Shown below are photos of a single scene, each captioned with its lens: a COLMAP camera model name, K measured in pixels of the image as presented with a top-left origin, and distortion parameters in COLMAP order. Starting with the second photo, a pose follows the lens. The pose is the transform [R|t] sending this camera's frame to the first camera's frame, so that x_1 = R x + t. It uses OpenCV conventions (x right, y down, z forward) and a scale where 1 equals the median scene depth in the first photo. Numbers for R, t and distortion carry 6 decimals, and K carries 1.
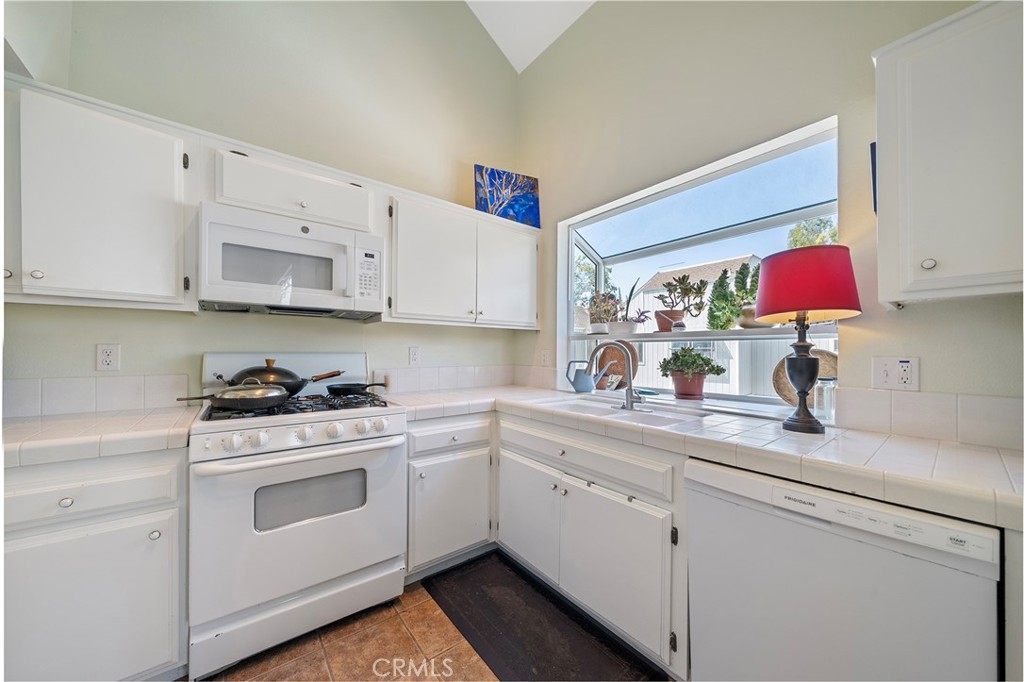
lens RADIAL K [[357.7, 0, 506.7], [0, 357.7, 348.1], [0, 0, 1]] dist [0.000905, -0.001125]
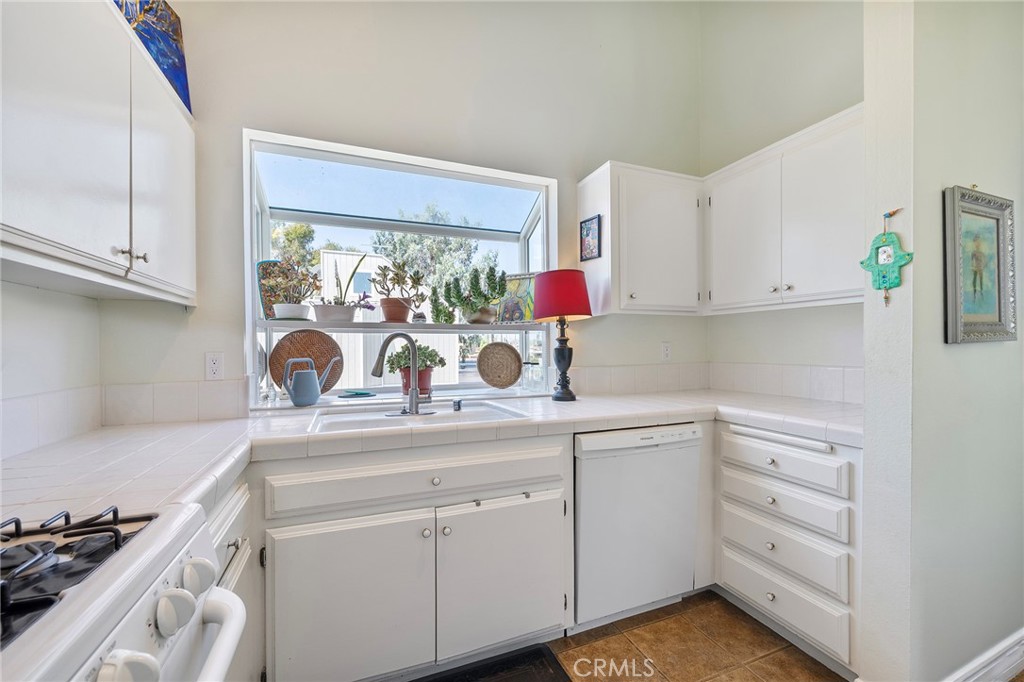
lens RADIAL K [[401.6, 0, 514.7], [0, 401.6, 347.6], [0, 0, 1]] dist [-0.001675, -0.000322]
pose [[0.284670, -0.012349, 0.958546, -0.524204], [-0.002813, 0.999902, 0.013717, 0.004220], [-0.958621, -0.006601, 0.284607, 0.539376]]
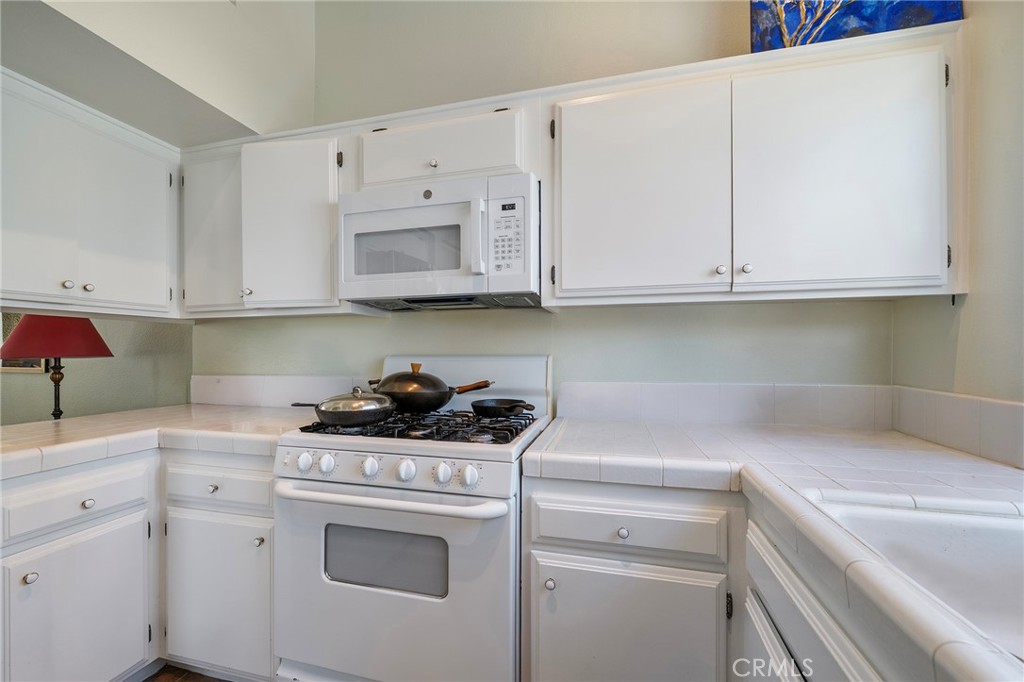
lens RADIAL K [[401.6, 0, 511.0], [0, 401.6, 351.1], [0, 0, 1]] dist [-0.001675, -0.000322]
pose [[0.607962, -0.009118, -0.793913, 0.200460], [0.012404, 0.999921, -0.001985, 0.006459], [0.793869, -0.008641, 0.608028, 0.559340]]
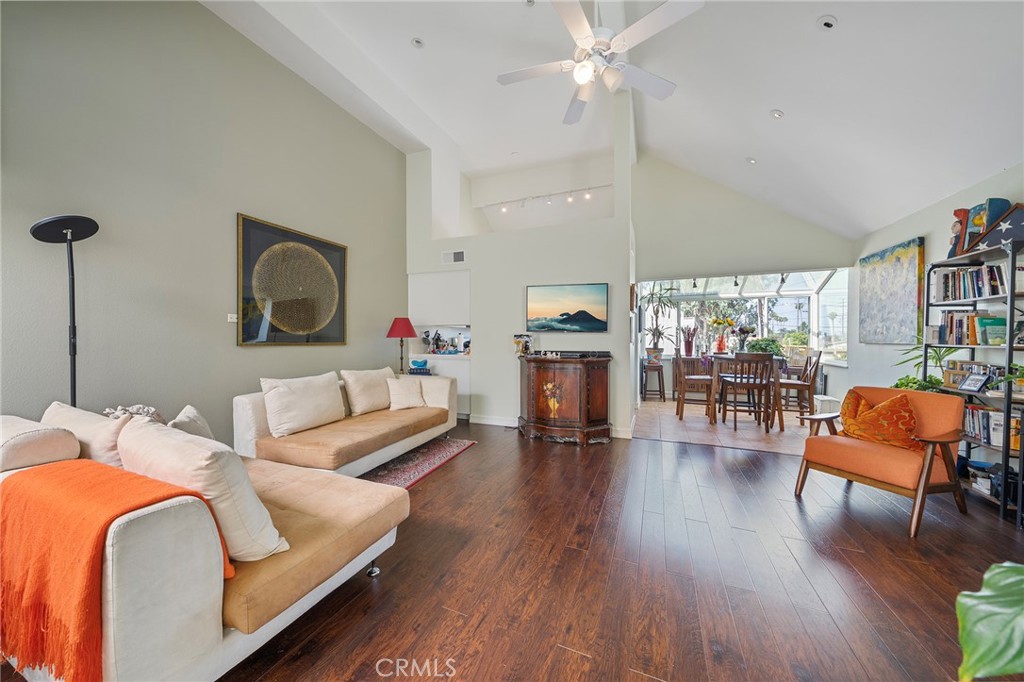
lens RADIAL K [[357.7, 0, 518.4], [0, 357.7, 338.8], [0, 0, 1]] dist [0.000905, -0.001125]
pose [[0.860171, -0.002351, 0.510000, -2.089836], [-0.003228, 0.999944, 0.010053, -0.008635], [-0.509995, -0.010294, 0.860116, -2.433829]]
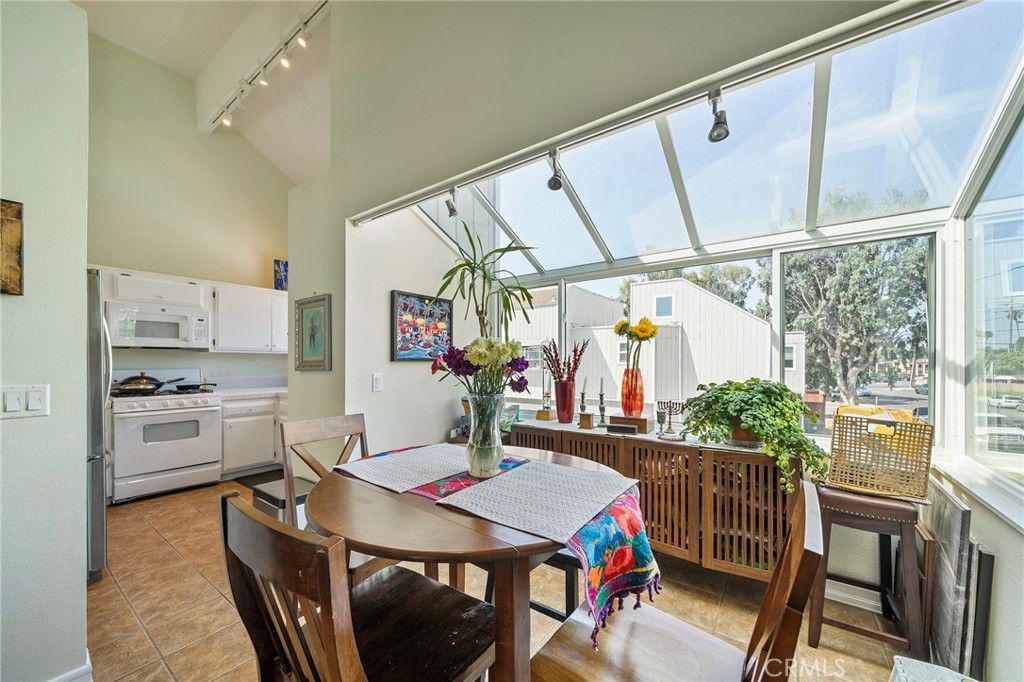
lens RADIAL K [[385.2, 0, 514.7], [0, 385.2, 363.0], [0, 0, 1]] dist [0.000228, -0.000085]
pose [[0.959666, -0.003747, 0.281117, 0.702648], [-0.000660, 0.999878, 0.015581, -0.052339], [-0.281141, -0.015138, 0.959547, -1.582085]]
